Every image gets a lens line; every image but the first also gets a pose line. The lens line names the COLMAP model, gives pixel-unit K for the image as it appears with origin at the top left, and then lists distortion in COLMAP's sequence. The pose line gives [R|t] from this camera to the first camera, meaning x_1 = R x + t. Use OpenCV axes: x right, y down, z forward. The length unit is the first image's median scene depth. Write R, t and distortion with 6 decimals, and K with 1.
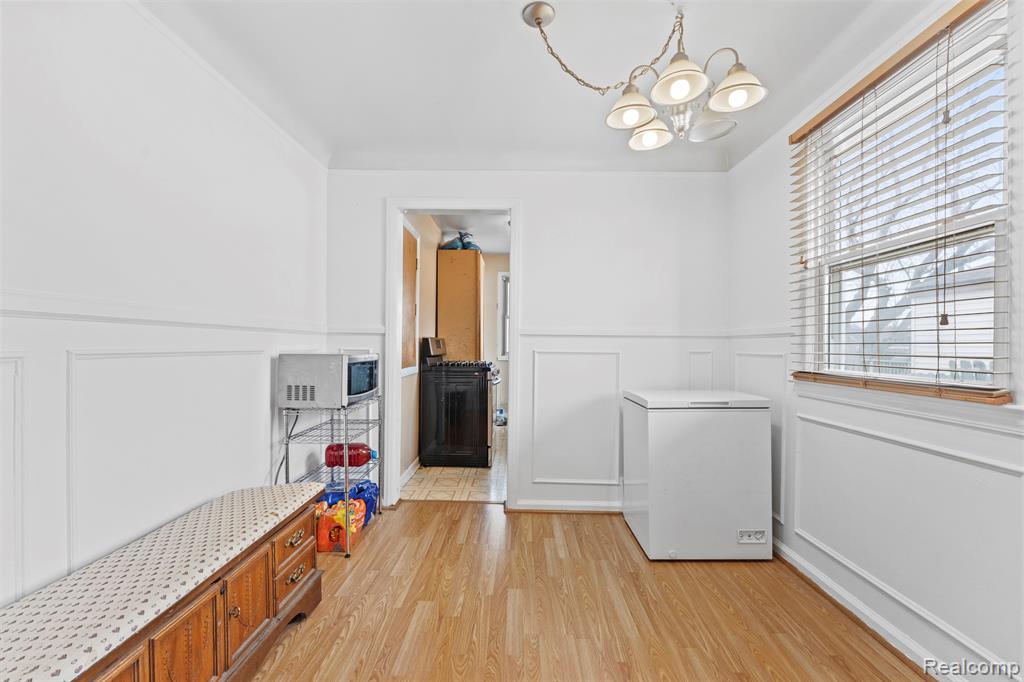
lens RADIAL K [[440.2, 0, 512.0], [0, 440.2, 341.0], [0, 0, 1]] dist [-0.000539, -0.000054]
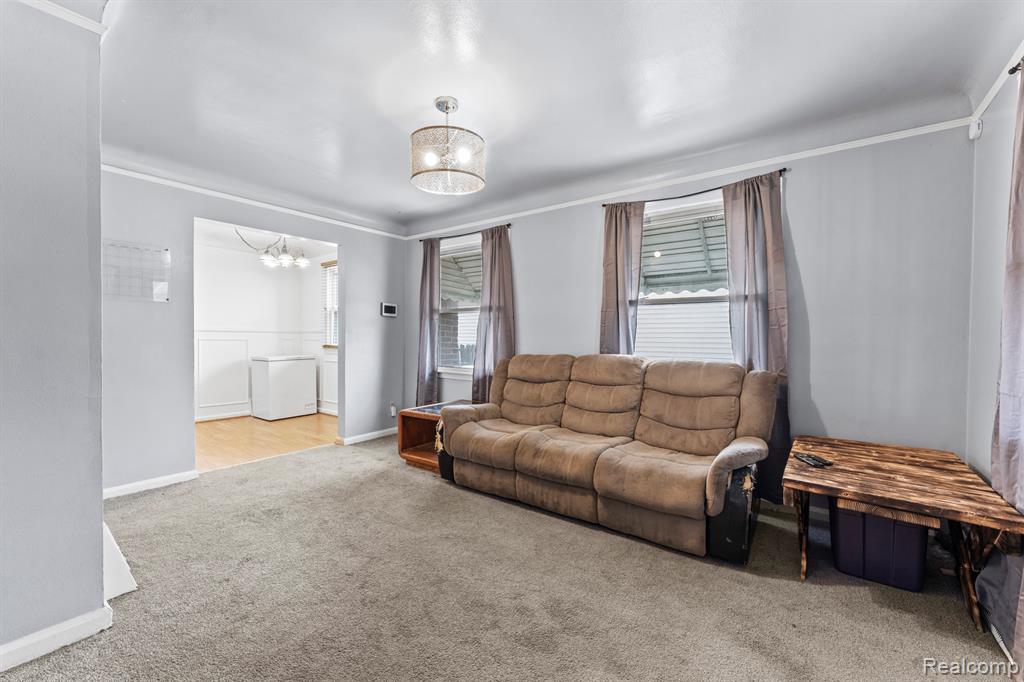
lens RADIAL K [[409.1, 0, 510.1], [0, 409.1, 343.7], [0, 0, 1]] dist [-0.000599, -0.000117]
pose [[0.594268, -0.017369, 0.804080, -0.731939], [-0.008119, 0.999586, 0.027593, -0.023088], [-0.804226, -0.022926, 0.593881, -1.469051]]
